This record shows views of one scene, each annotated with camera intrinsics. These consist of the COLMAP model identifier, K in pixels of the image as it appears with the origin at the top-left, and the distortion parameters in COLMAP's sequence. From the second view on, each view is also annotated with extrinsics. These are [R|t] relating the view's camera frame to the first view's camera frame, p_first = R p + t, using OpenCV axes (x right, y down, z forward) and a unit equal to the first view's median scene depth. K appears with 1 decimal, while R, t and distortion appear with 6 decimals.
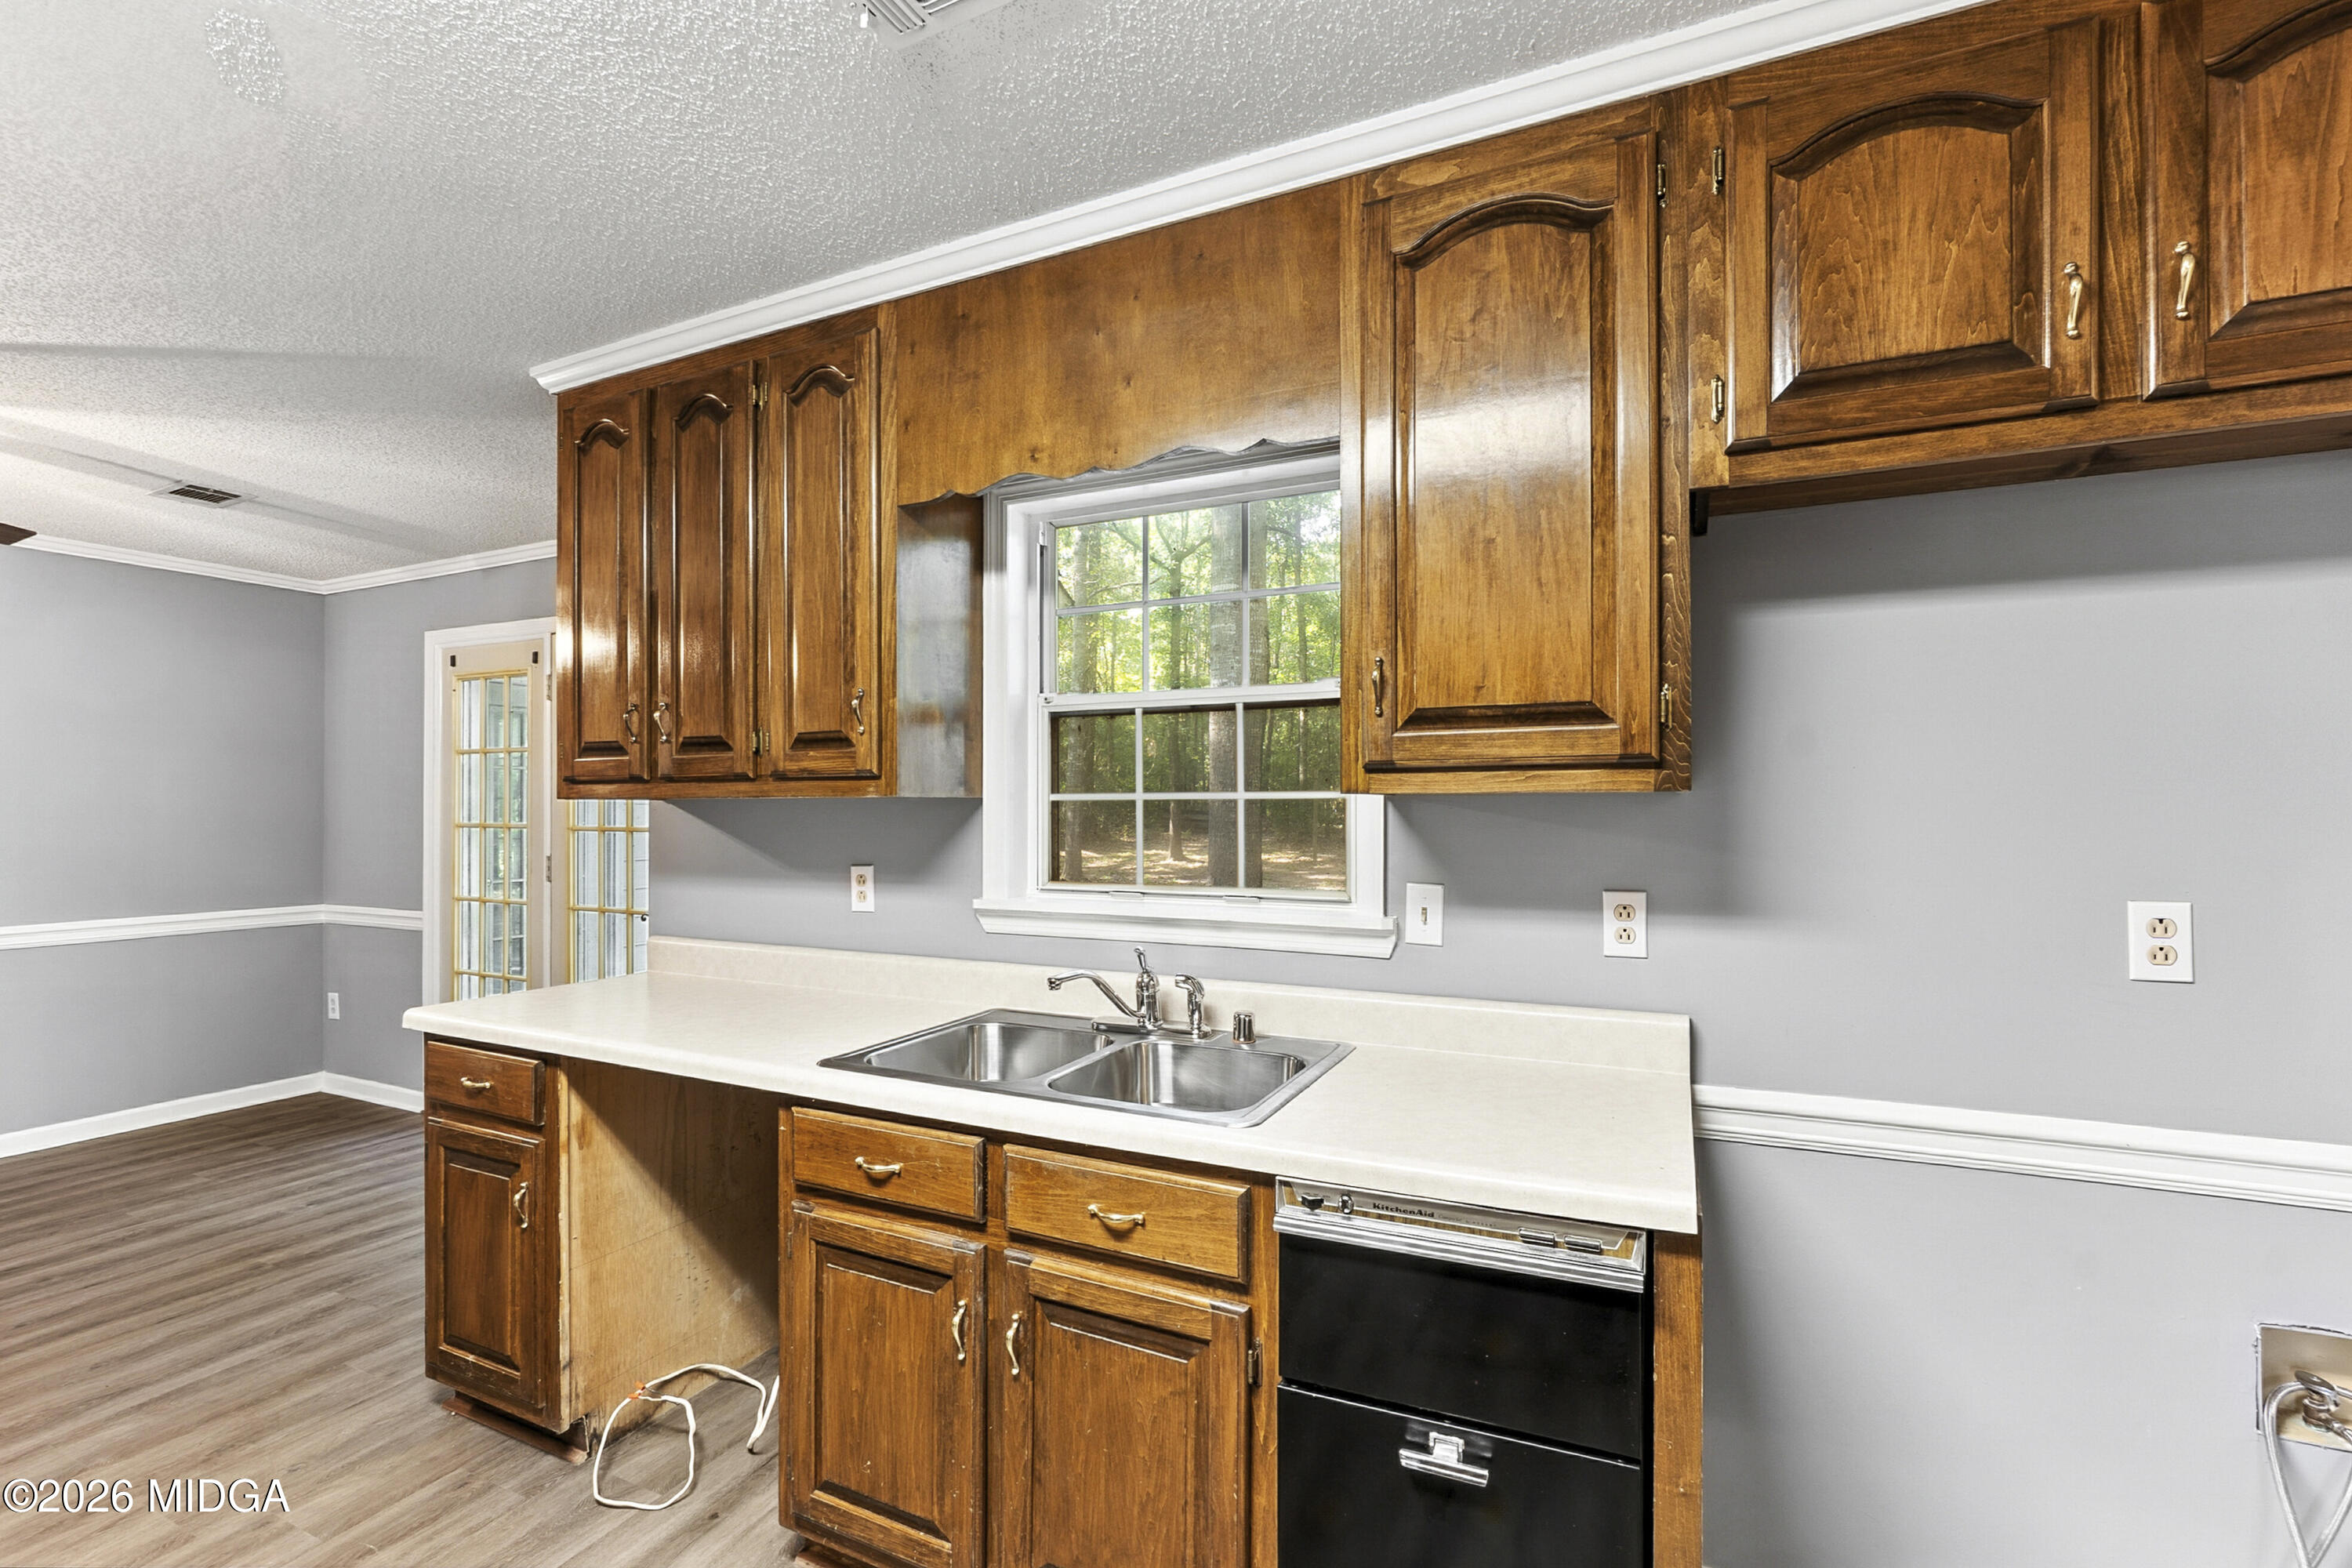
lens RADIAL K [[1043.0, 0, 1186.1], [0, 1043.0, 795.4], [0, 0, 1]] dist [-0.003405, 0.000857]
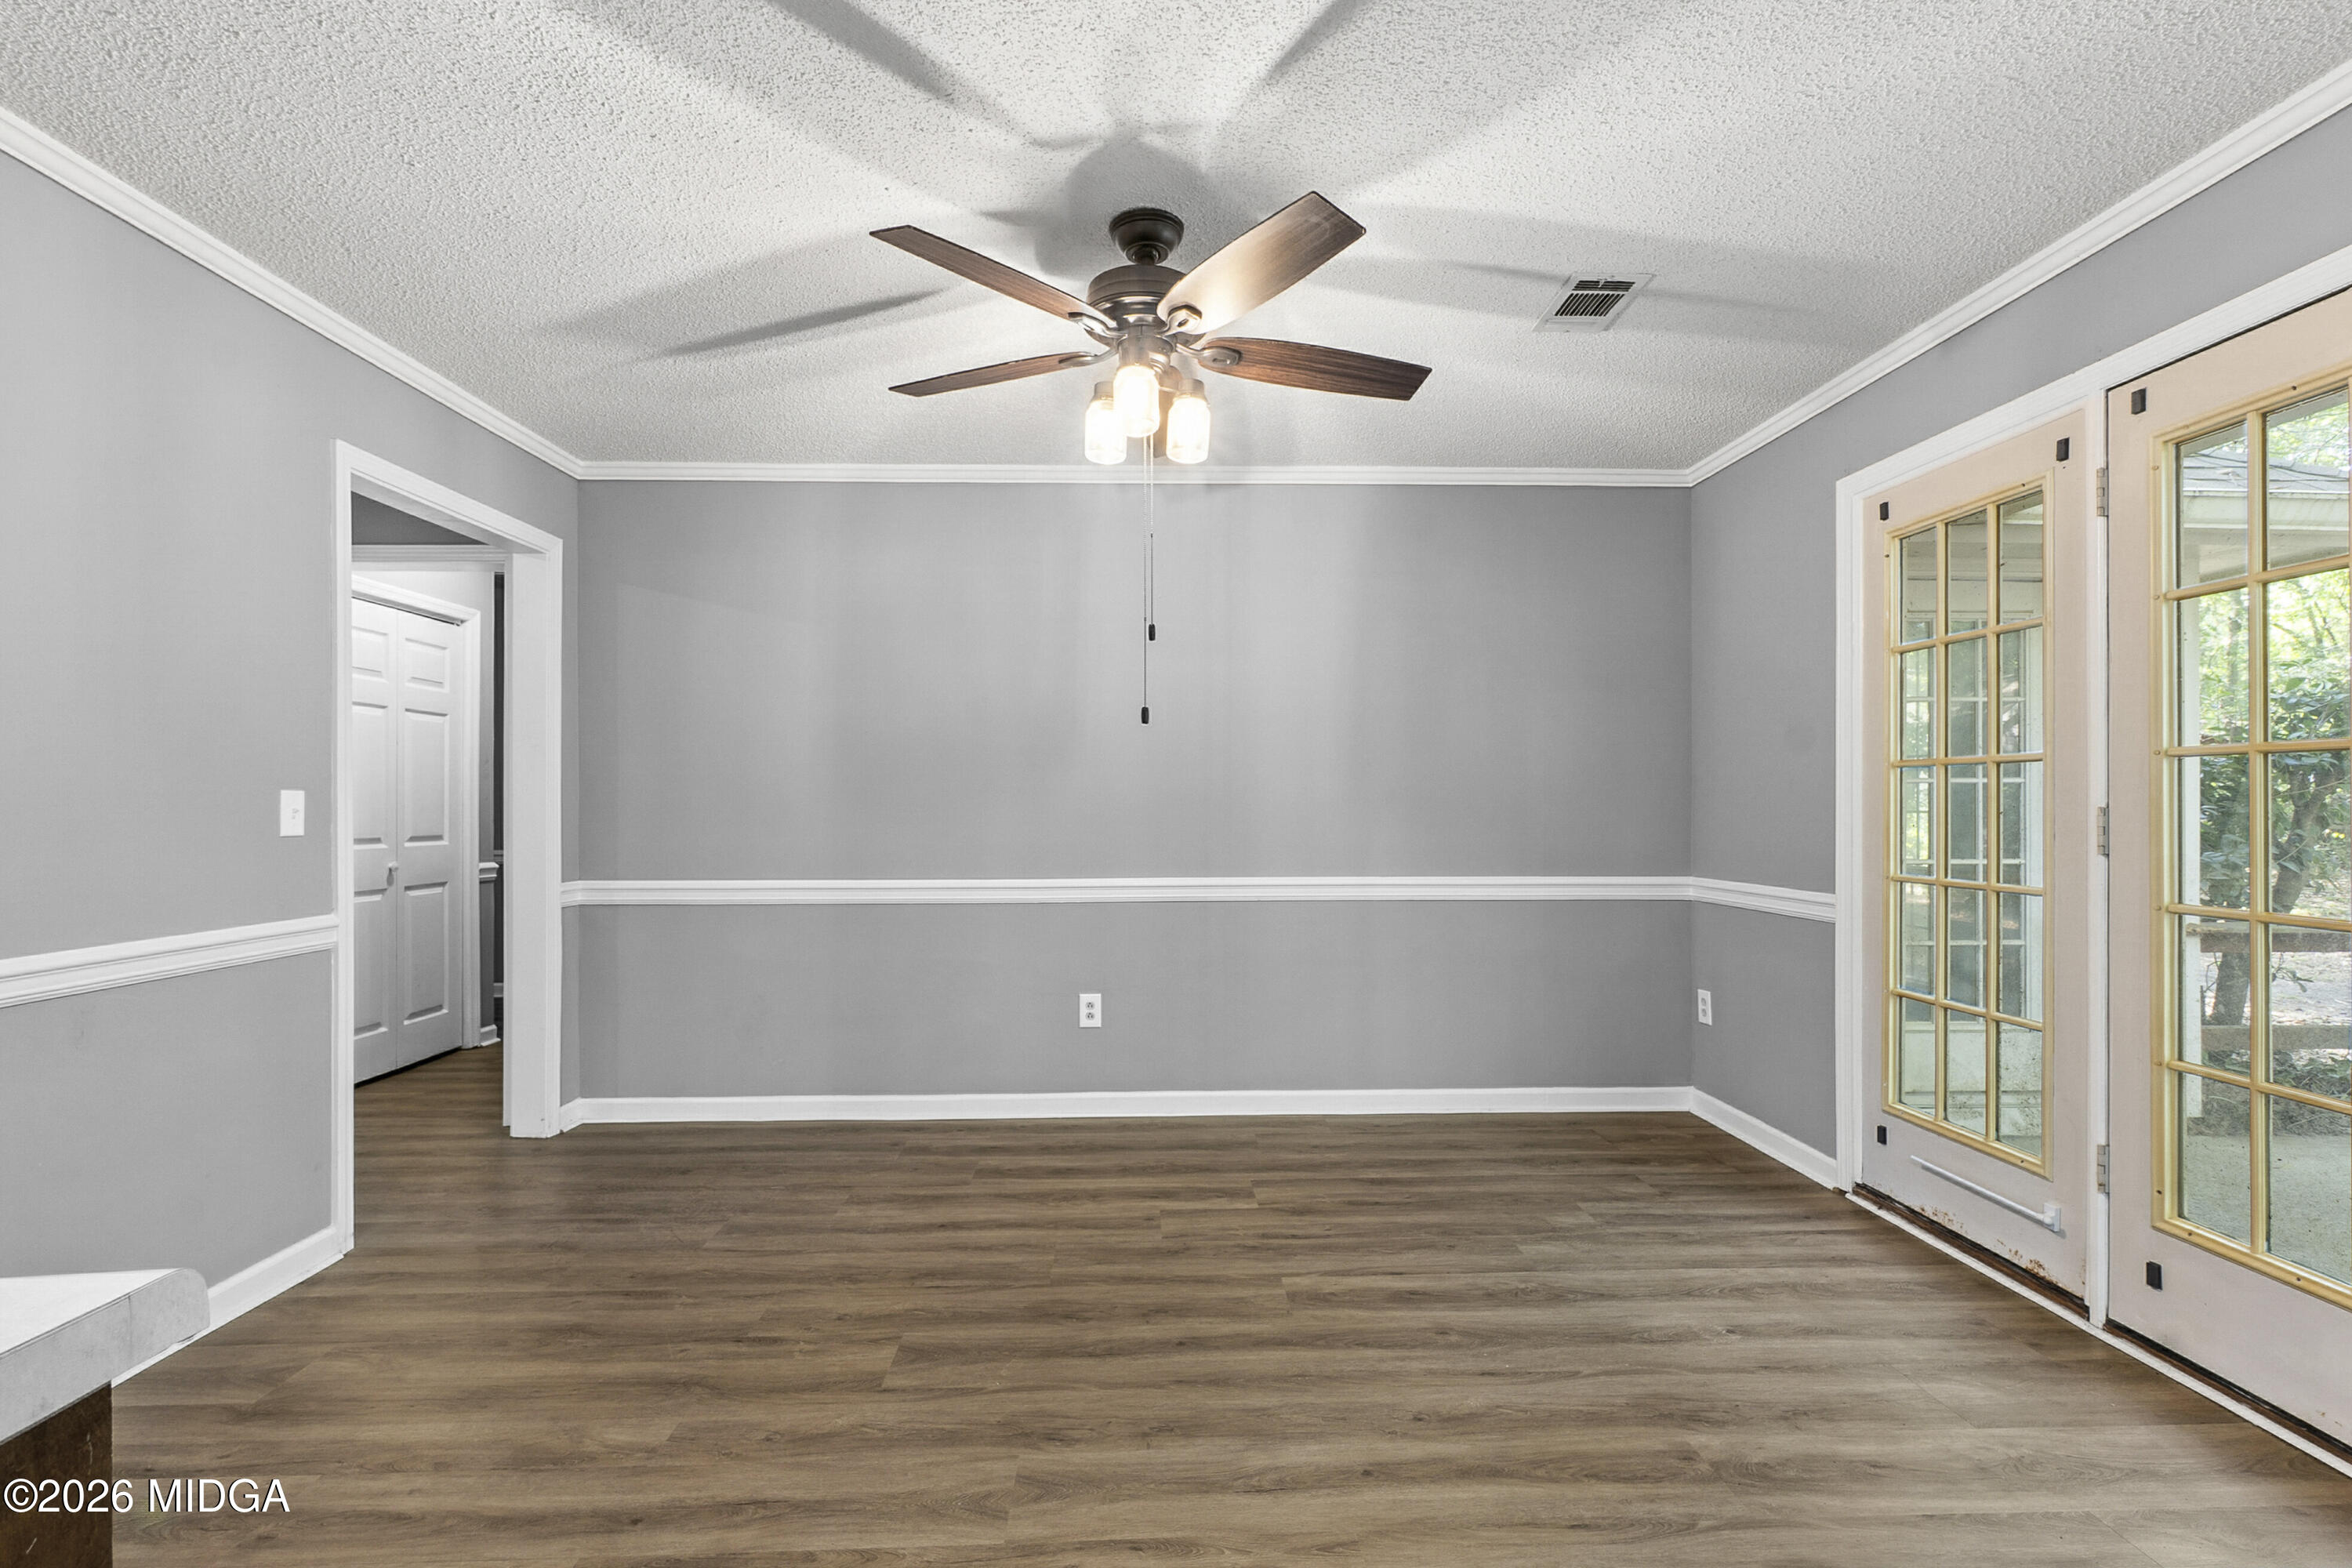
lens RADIAL K [[1043.0, 0, 1172.6], [0, 1043.0, 794.1], [0, 0, 1]] dist [-0.003405, 0.000857]
pose [[0.459675, -0.004932, -0.888073, -0.374383], [0.001432, 0.999987, -0.004812, 0.055159], [0.888086, 0.000941, 0.459676, 0.347823]]
